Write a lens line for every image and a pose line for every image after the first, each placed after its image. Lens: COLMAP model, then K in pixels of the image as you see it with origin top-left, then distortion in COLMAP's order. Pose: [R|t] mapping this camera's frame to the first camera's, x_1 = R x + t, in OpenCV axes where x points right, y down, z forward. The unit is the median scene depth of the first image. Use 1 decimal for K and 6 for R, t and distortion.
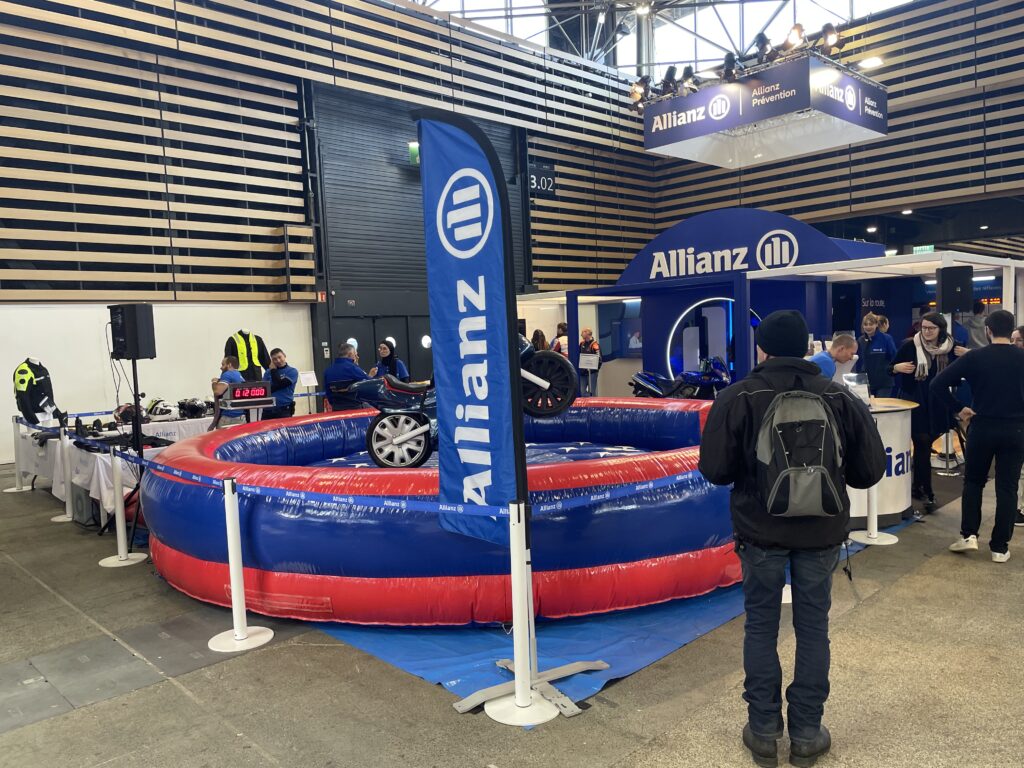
lens RADIAL K [[785.3, 0, 512.0], [0, 785.3, 384.0], [0, 0, 1]] dist [0.098681, -0.135695]
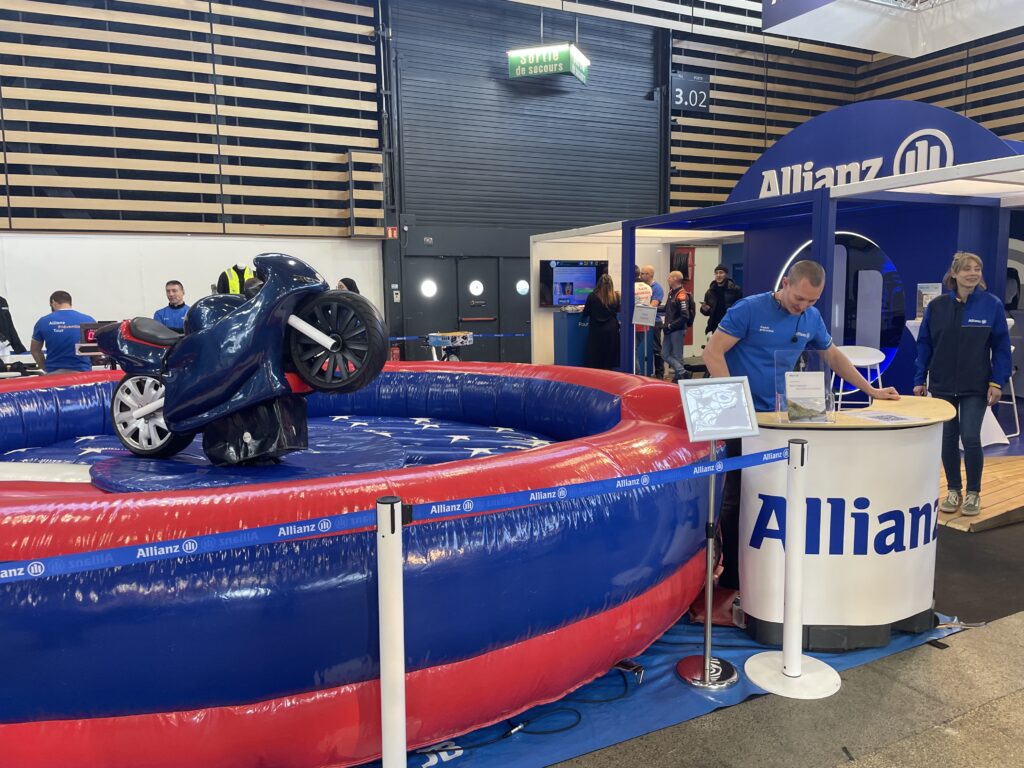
lens RADIAL K [[785.3, 0, 512.0], [0, 785.3, 384.0], [0, 0, 1]] dist [0.098681, -0.135695]
pose [[0.954419, 0.062103, -0.291938, 0.162142], [-0.043738, 0.996656, 0.069024, -0.007449], [0.295248, -0.053109, 0.953943, 0.182006]]
